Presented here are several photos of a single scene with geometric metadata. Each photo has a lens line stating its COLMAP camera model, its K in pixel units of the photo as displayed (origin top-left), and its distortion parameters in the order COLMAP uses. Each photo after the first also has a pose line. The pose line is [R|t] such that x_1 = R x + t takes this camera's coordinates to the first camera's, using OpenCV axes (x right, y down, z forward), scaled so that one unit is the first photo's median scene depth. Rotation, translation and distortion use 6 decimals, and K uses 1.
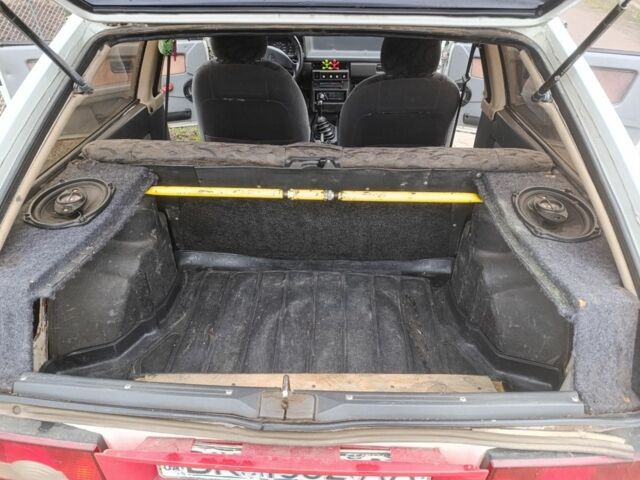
lens RADIAL K [[441.8, 0, 318.9], [0, 441.8, 238.8], [0, 0, 1]] dist [-0.005983, -0.005647]
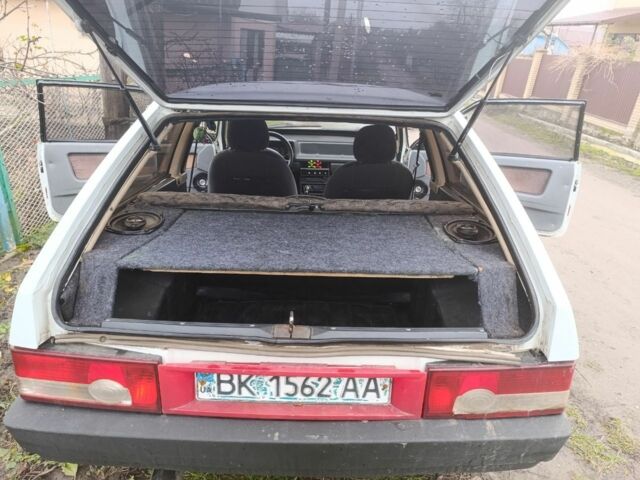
lens RADIAL K [[441.8, 0, 320.7], [0, 441.8, 241.0], [0, 0, 1]] dist [-0.005983, -0.005647]
pose [[0.998729, 0.012541, 0.048821, -0.037833], [0.000210, 0.967511, -0.252828, 0.334475], [-0.050406, 0.252516, 0.966279, -0.386854]]
